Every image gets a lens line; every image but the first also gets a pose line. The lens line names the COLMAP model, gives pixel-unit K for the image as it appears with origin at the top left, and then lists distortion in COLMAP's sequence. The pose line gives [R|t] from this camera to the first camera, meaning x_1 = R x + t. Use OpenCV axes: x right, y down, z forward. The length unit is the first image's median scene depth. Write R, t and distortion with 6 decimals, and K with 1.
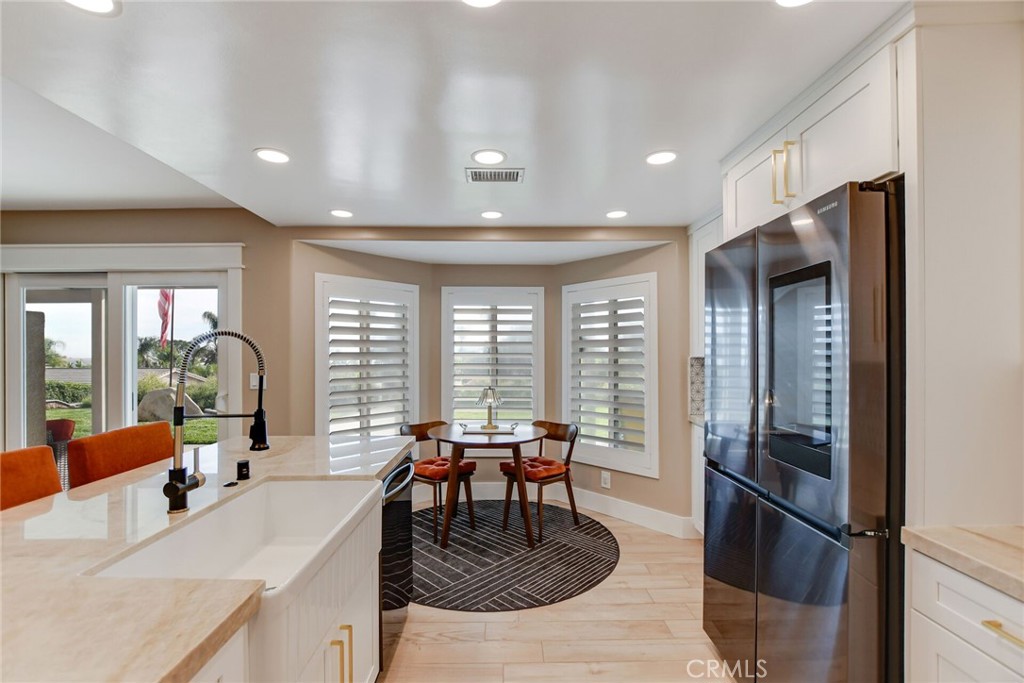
lens RADIAL K [[457.7, 0, 505.9], [0, 457.7, 352.4], [0, 0, 1]] dist [-0.013284, 0.000333]
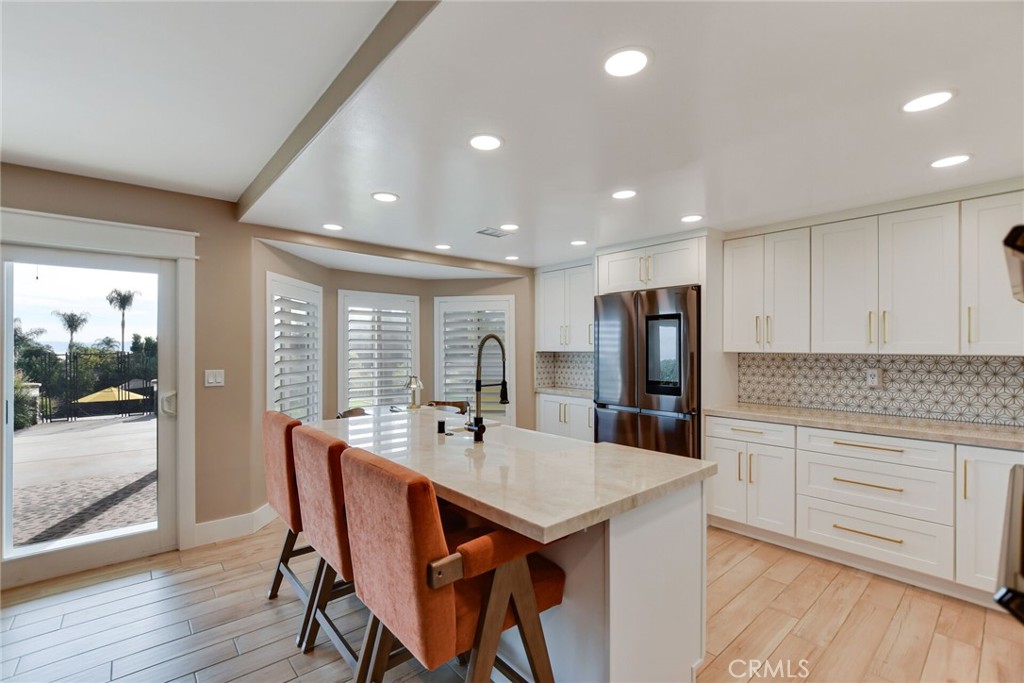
lens RADIAL K [[445.3, 0, 511.4], [0, 445.3, 348.6], [0, 0, 1]] dist [-0.016028, 0.000568]
pose [[0.764783, 0.001145, 0.644287, -0.651128], [-0.000638, 0.999999, -0.001021, 0.002181], [-0.644288, 0.000370, 0.764783, -0.128276]]
